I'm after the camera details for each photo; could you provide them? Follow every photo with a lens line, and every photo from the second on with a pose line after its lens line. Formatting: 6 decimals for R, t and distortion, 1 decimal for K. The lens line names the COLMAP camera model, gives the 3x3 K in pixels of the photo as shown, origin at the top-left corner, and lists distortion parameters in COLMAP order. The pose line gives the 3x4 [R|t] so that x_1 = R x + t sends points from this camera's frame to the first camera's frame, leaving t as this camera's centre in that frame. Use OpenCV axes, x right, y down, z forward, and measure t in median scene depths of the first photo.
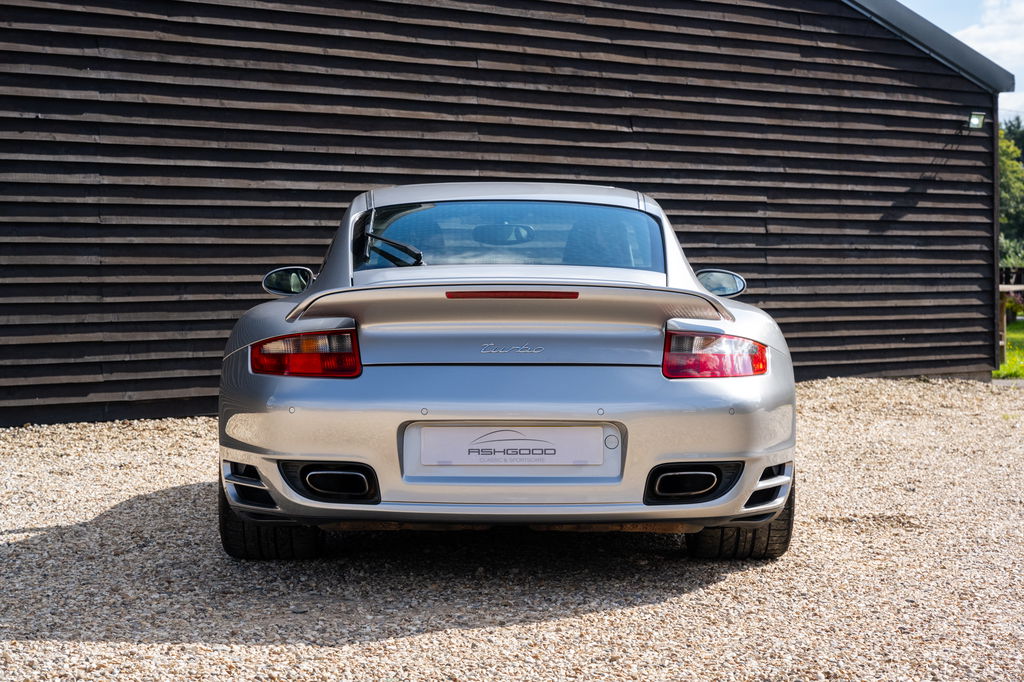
lens RADIAL K [[1989.3, 0, 500.8], [0, 1989.3, 339.1], [0, 0, 1]] dist [0.014678, 0.000000]
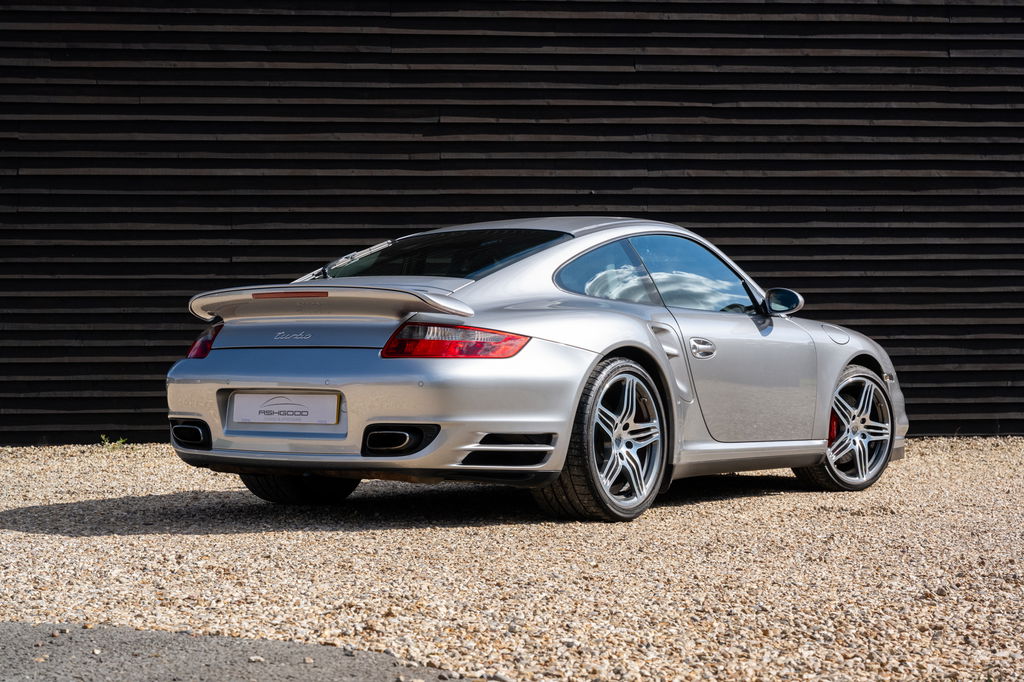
lens RADIAL K [[1812.2, 0, 513.7], [0, 1812.2, 340.8], [0, 0, 1]] dist [0.020381, 0.000000]
pose [[0.825513, -0.008110, -0.564324, 0.340346], [-0.014883, 0.999236, -0.036132, 0.020908], [0.564186, 0.038227, 0.824762, 0.038381]]
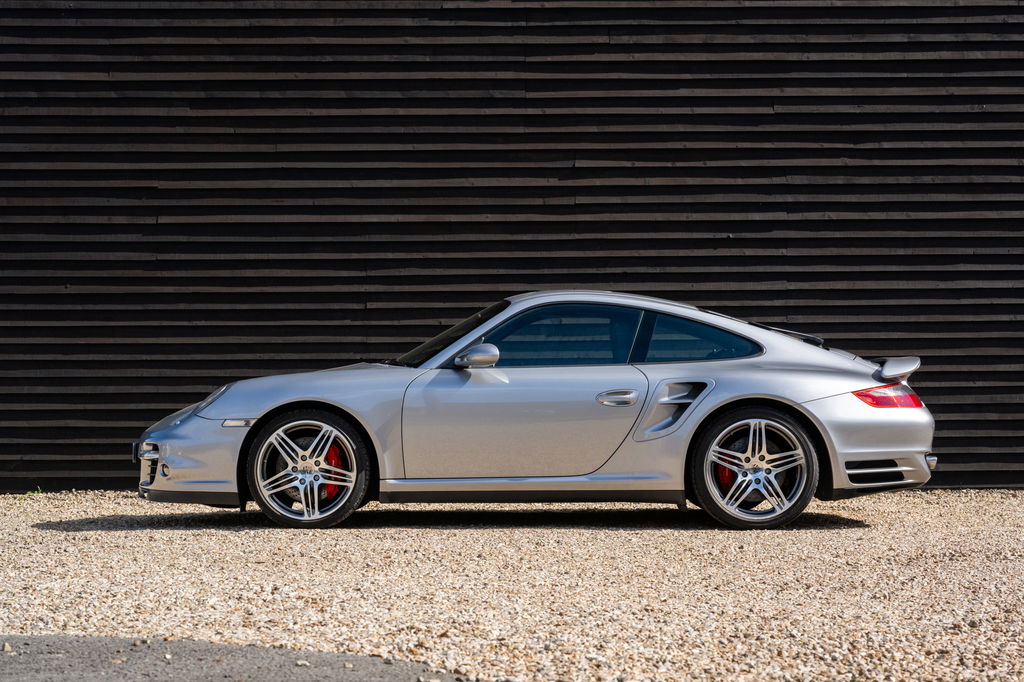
lens RADIAL K [[1954.7, 0, 541.2], [0, 1954.7, 329.0], [0, 0, 1]] dist [0.029139, 0.000000]
pose [[0.773881, -0.026947, -0.632758, 0.406326], [-0.018099, 0.997745, -0.064626, 0.023205], [0.633073, 0.061465, 0.771648, 0.002620]]
